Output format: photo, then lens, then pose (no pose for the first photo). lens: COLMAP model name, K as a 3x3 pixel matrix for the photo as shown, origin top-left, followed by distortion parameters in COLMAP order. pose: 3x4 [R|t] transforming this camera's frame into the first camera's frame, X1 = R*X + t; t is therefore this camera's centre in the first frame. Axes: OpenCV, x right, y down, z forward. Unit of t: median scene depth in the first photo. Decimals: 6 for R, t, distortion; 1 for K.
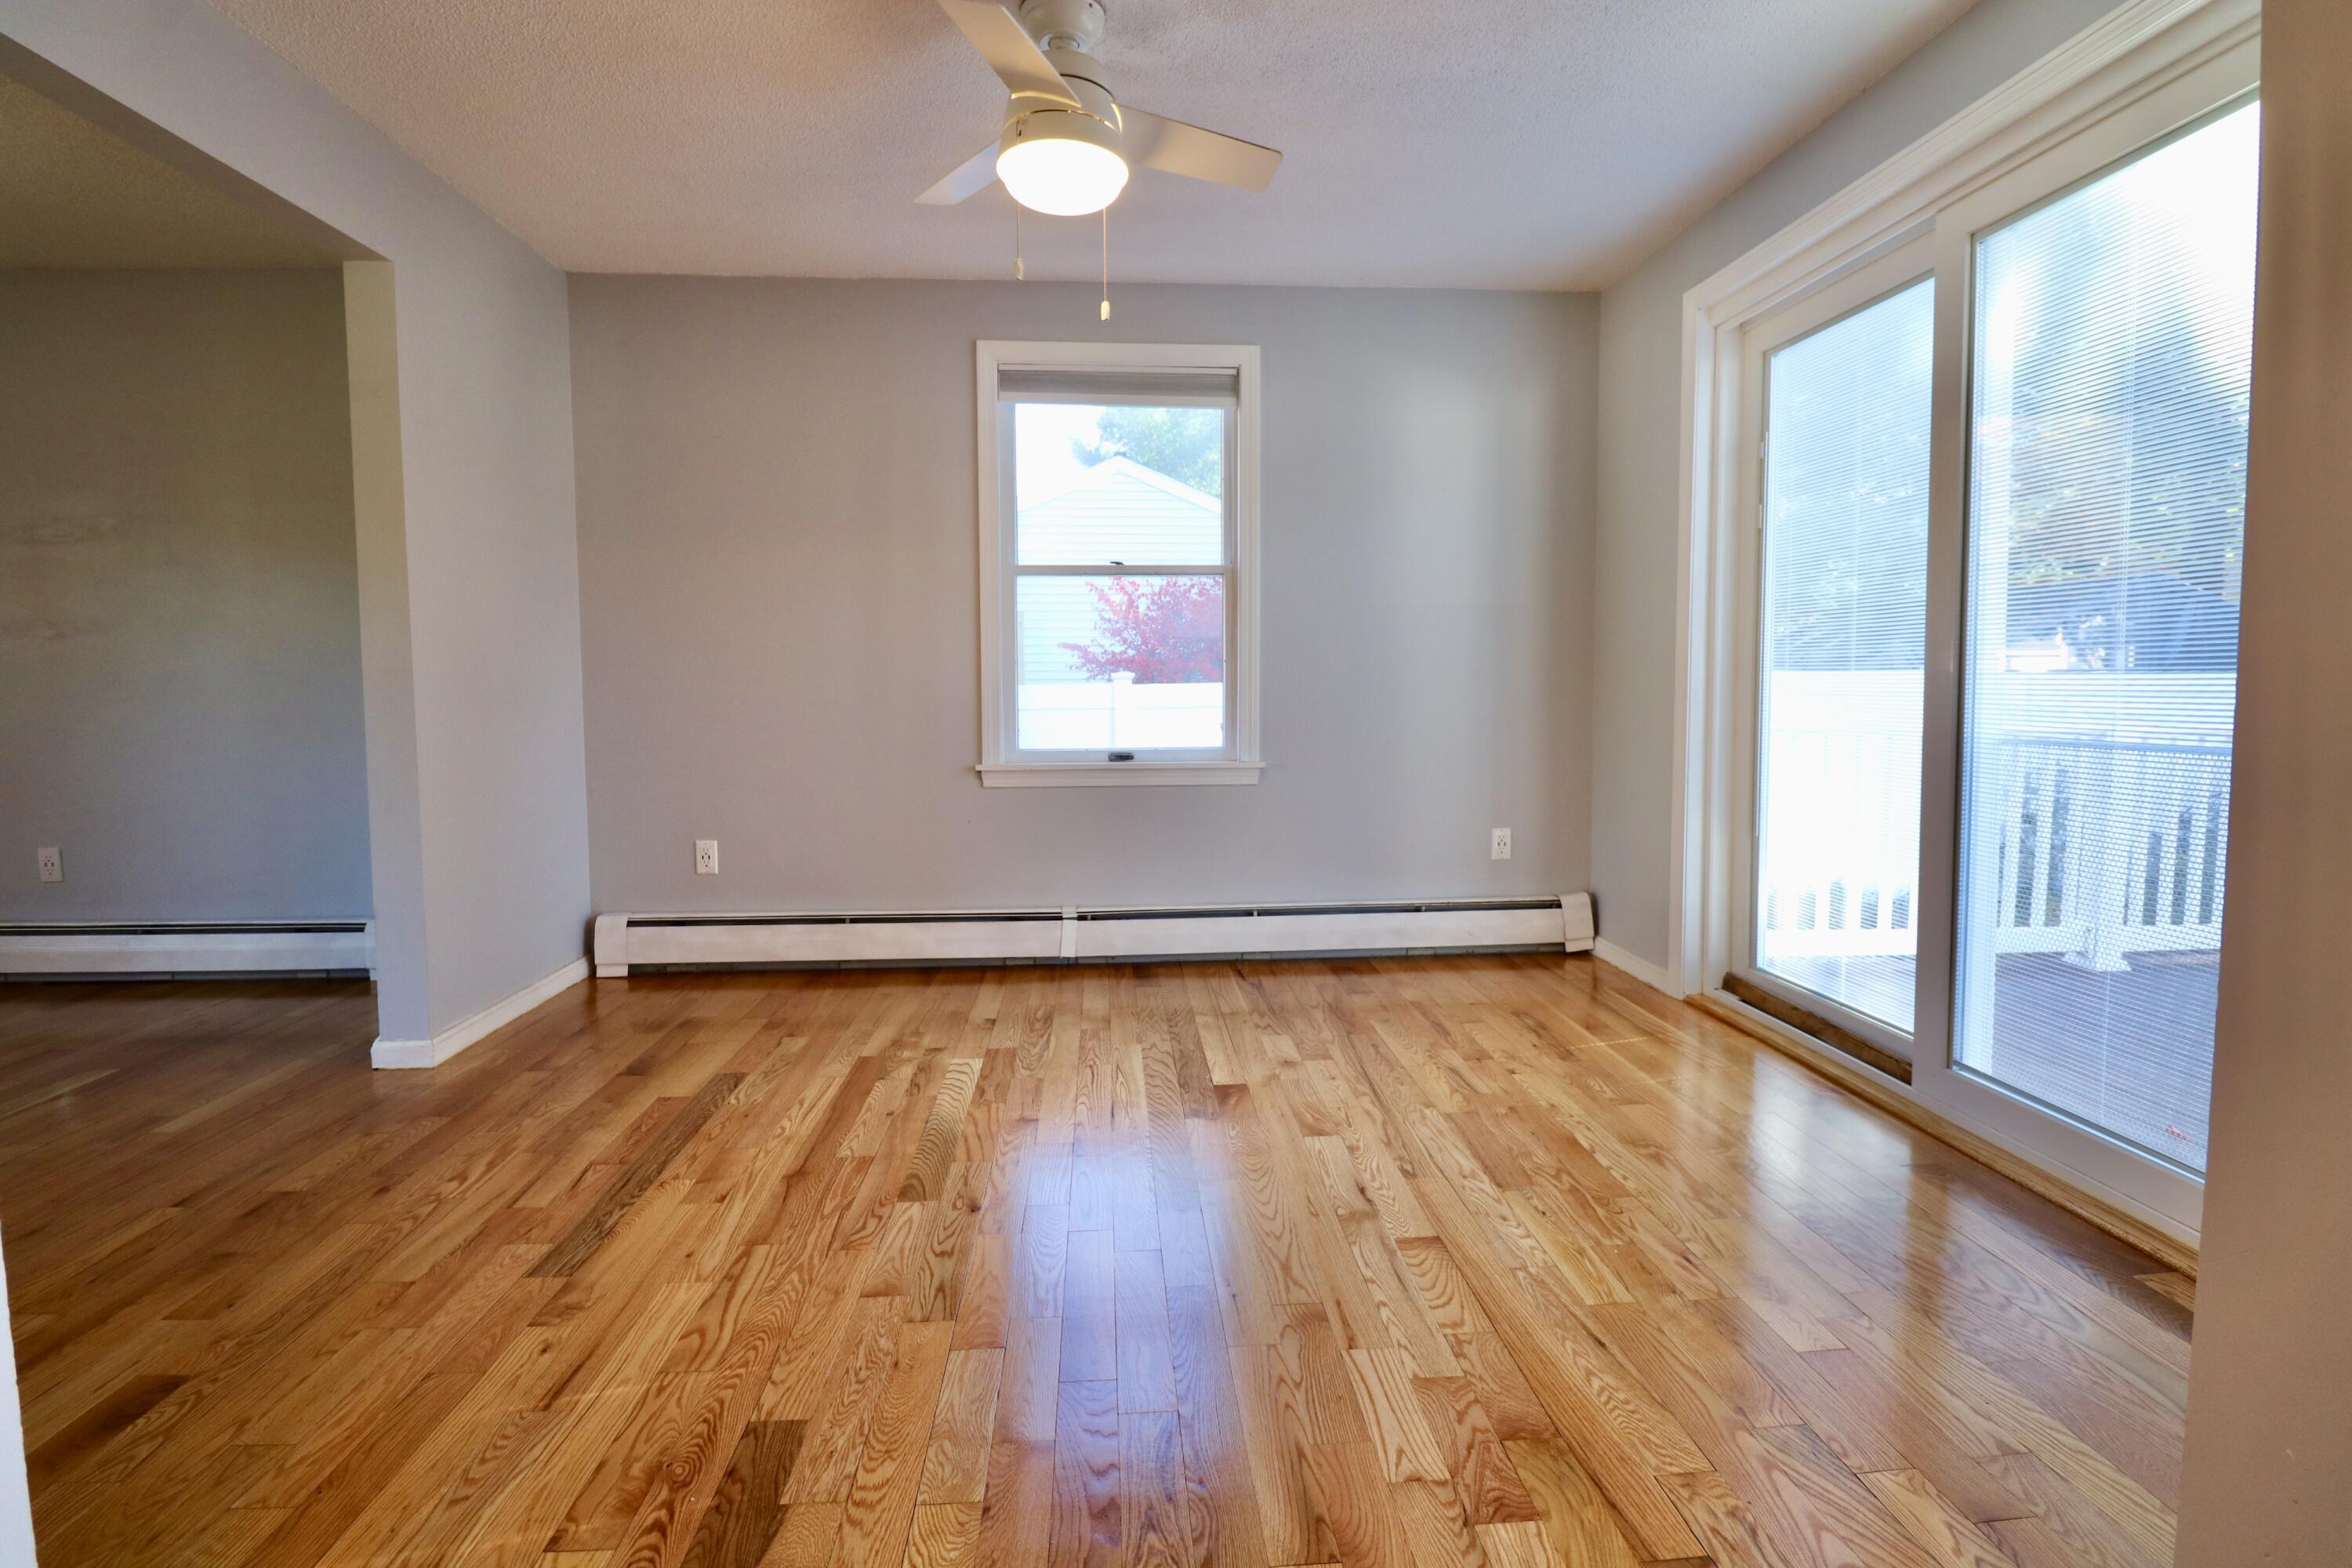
lens RADIAL K [[1096.3, 0, 1178.3], [0, 1096.3, 754.4], [0, 0, 1]] dist [-0.000838, -0.011221]
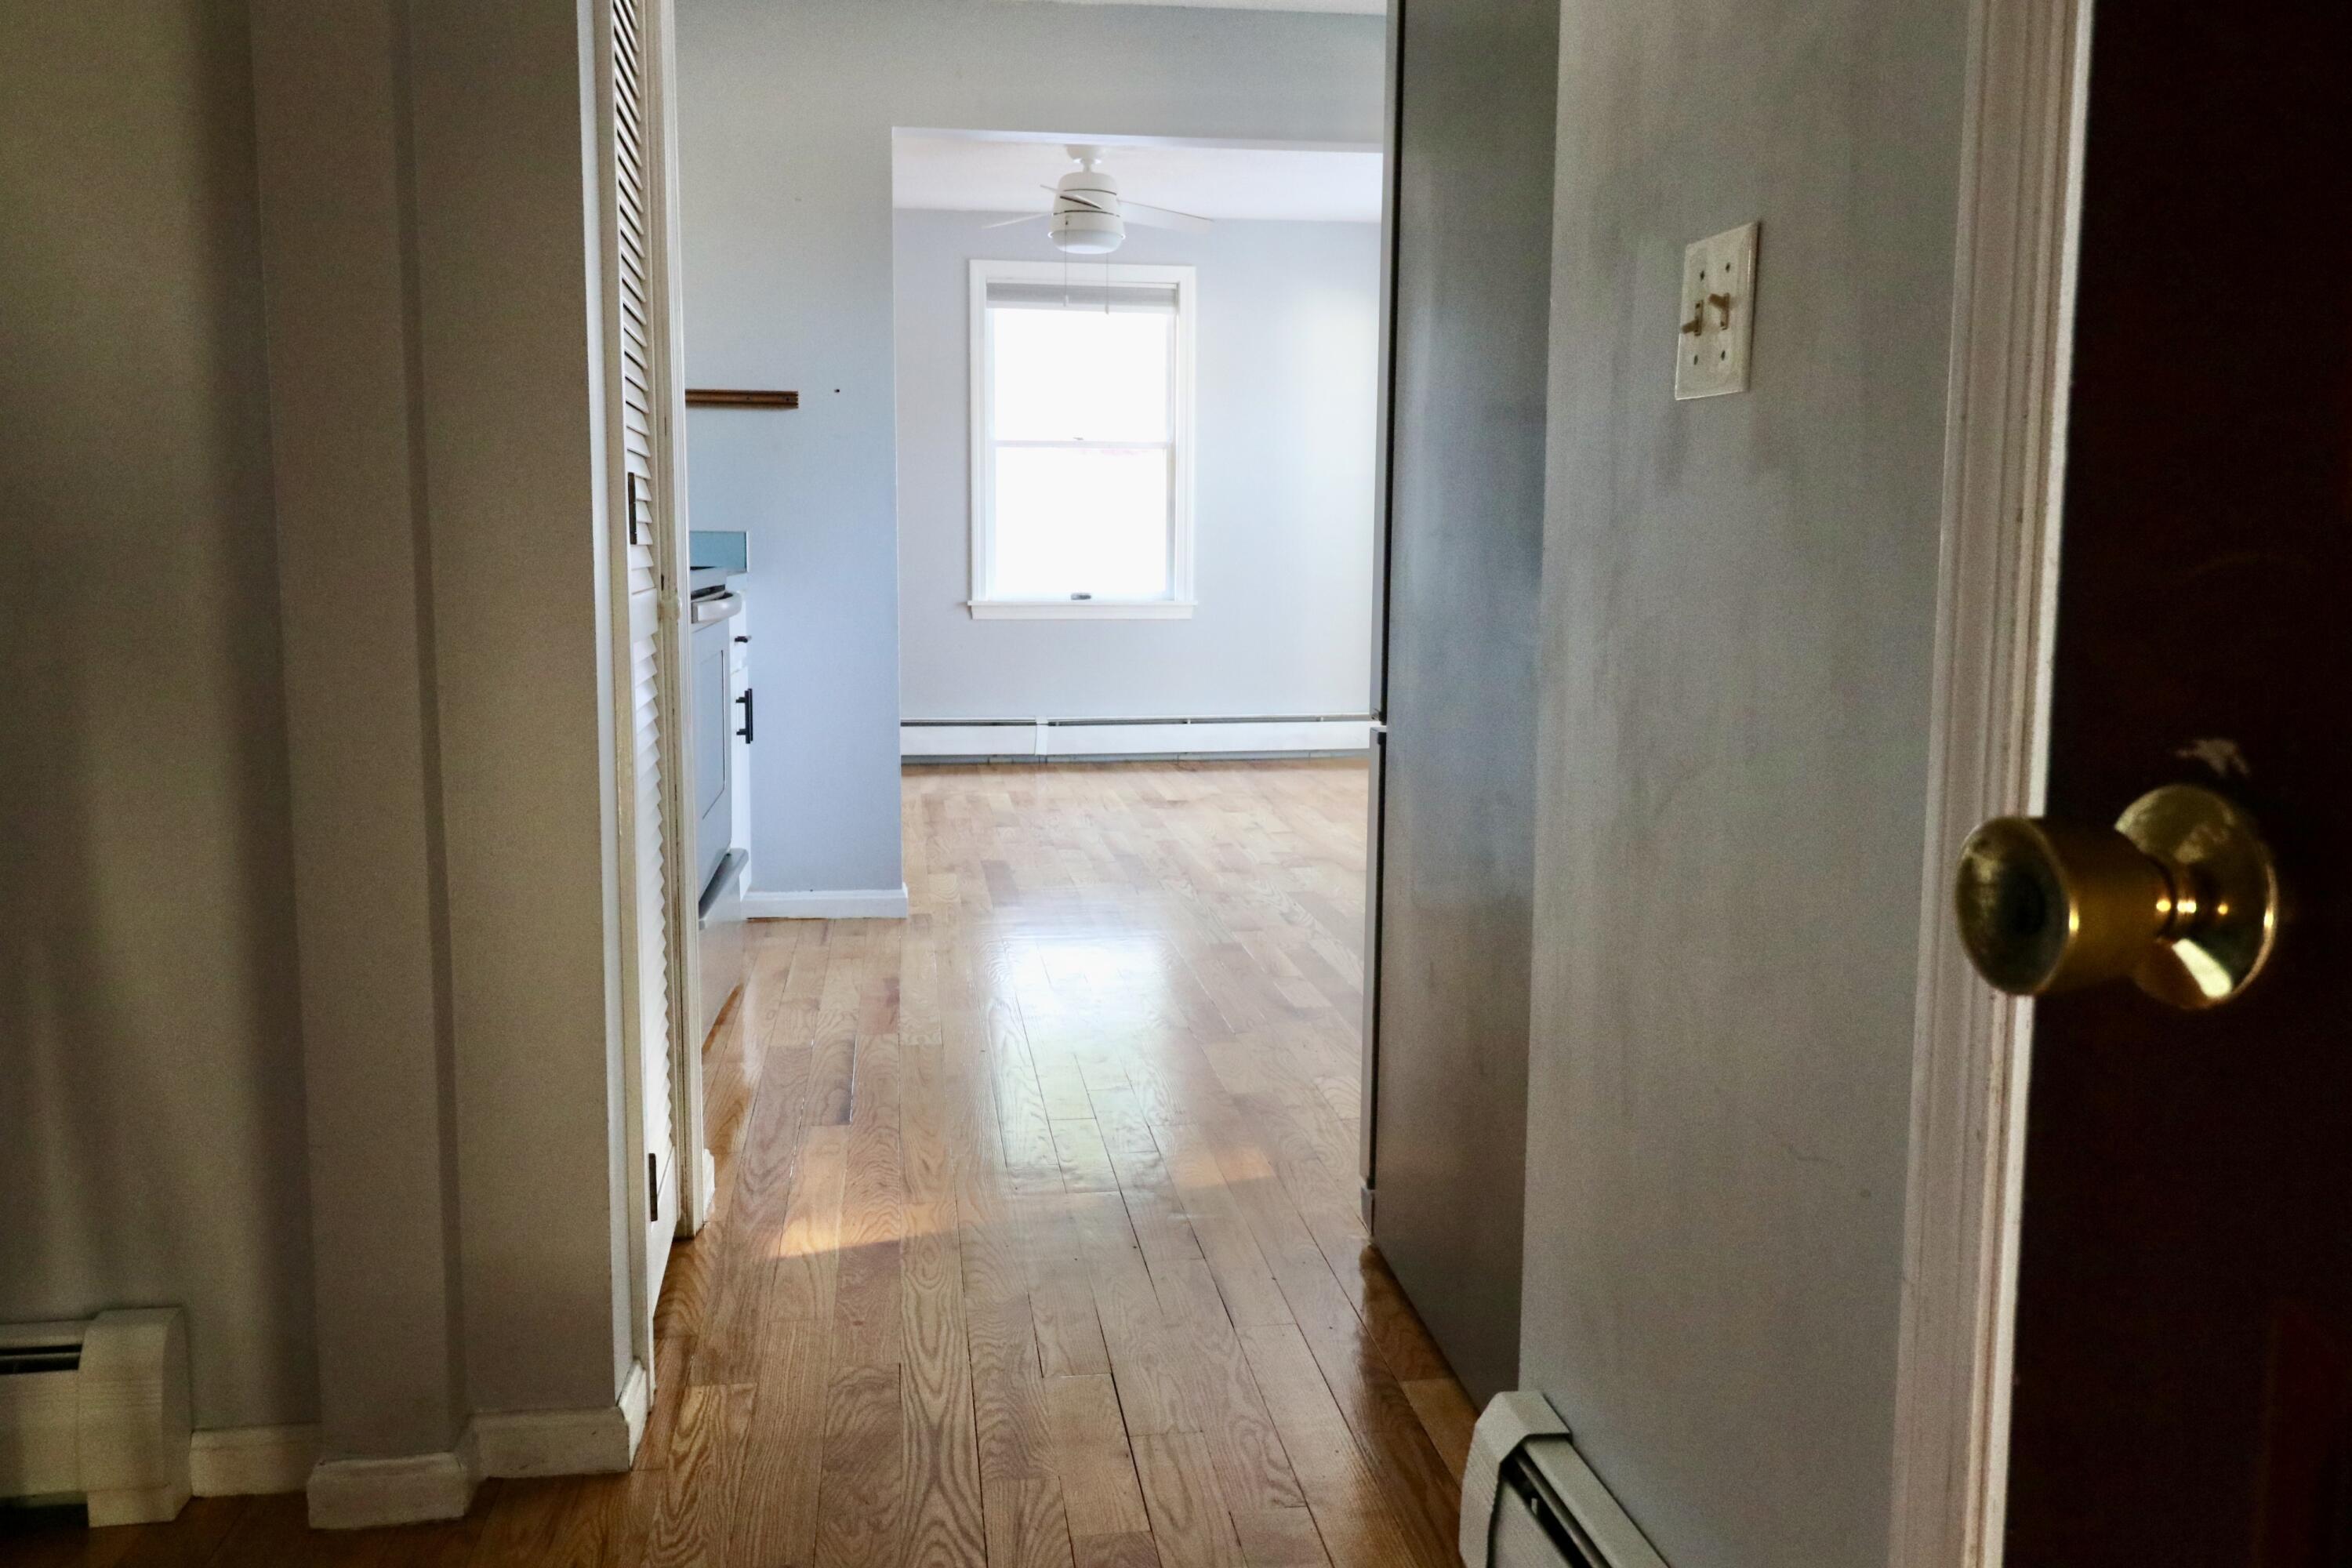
lens RADIAL K [[1942.8, 0, 1176.0], [0, 1942.8, 784.0], [0, 0, 1]] dist [-0.005350, -0.001033]
pose [[0.996845, -0.000332, 0.079371, -0.123096], [-0.004197, 0.998372, 0.056884, 0.090617], [-0.079261, -0.057037, 0.995221, -1.234422]]
